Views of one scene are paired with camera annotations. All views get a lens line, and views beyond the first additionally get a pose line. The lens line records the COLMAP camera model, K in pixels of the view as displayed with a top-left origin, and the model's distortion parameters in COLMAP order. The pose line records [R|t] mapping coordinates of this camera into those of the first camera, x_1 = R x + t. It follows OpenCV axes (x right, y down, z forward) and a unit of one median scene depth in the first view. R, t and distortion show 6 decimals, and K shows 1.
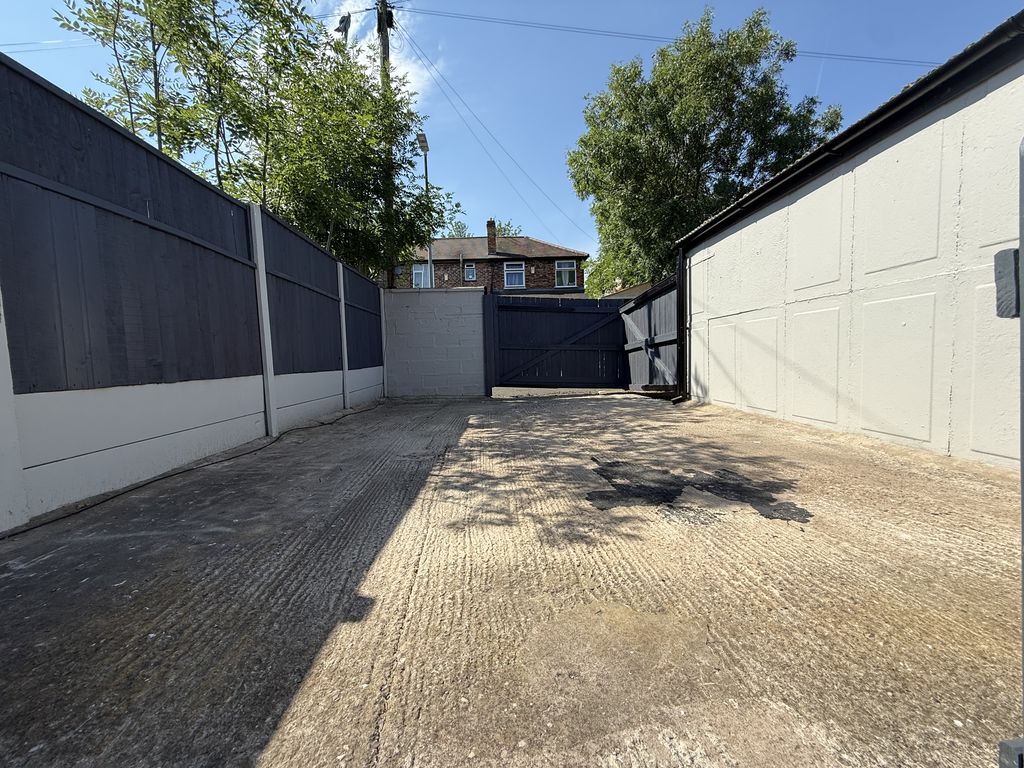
lens RADIAL K [[408.7, 0, 507.7], [0, 408.7, 384.3], [0, 0, 1]] dist [-0.001498, 0.000042]
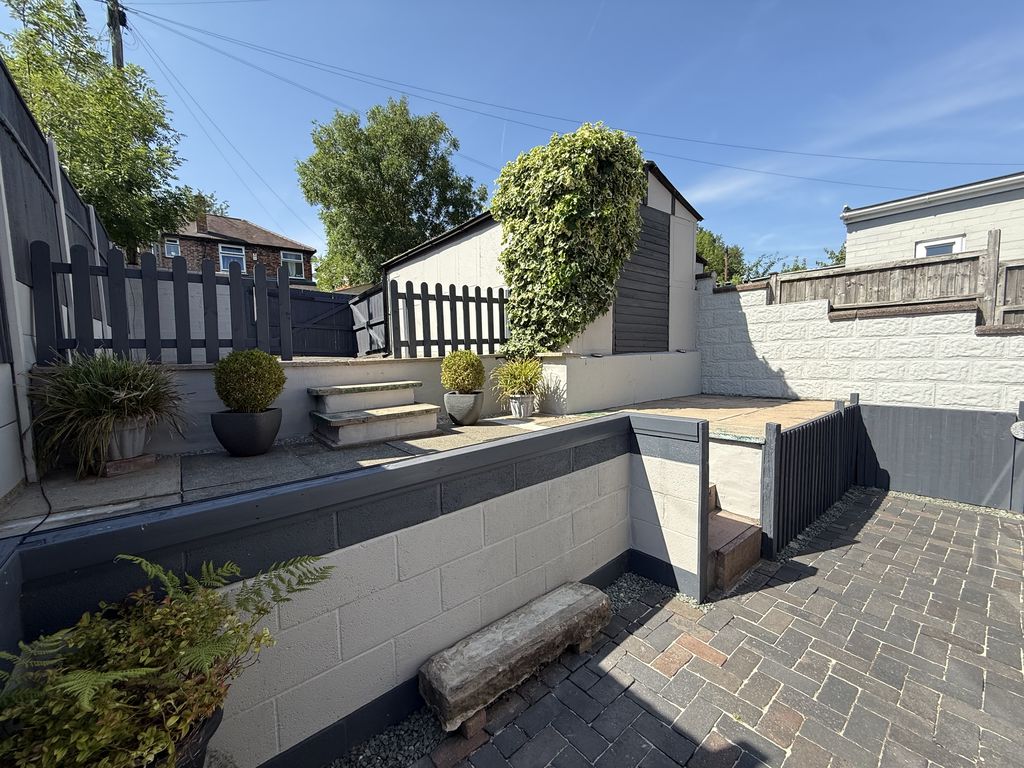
lens RADIAL K [[408.7, 0, 507.7], [0, 408.7, 384.3], [0, 0, 1]] dist [-0.001498, 0.000042]
pose [[0.804804, -0.034275, 0.592550, -0.093378], [0.031645, 0.999389, 0.014827, 0.070733], [-0.592697, 0.006818, 0.805397, -0.331062]]
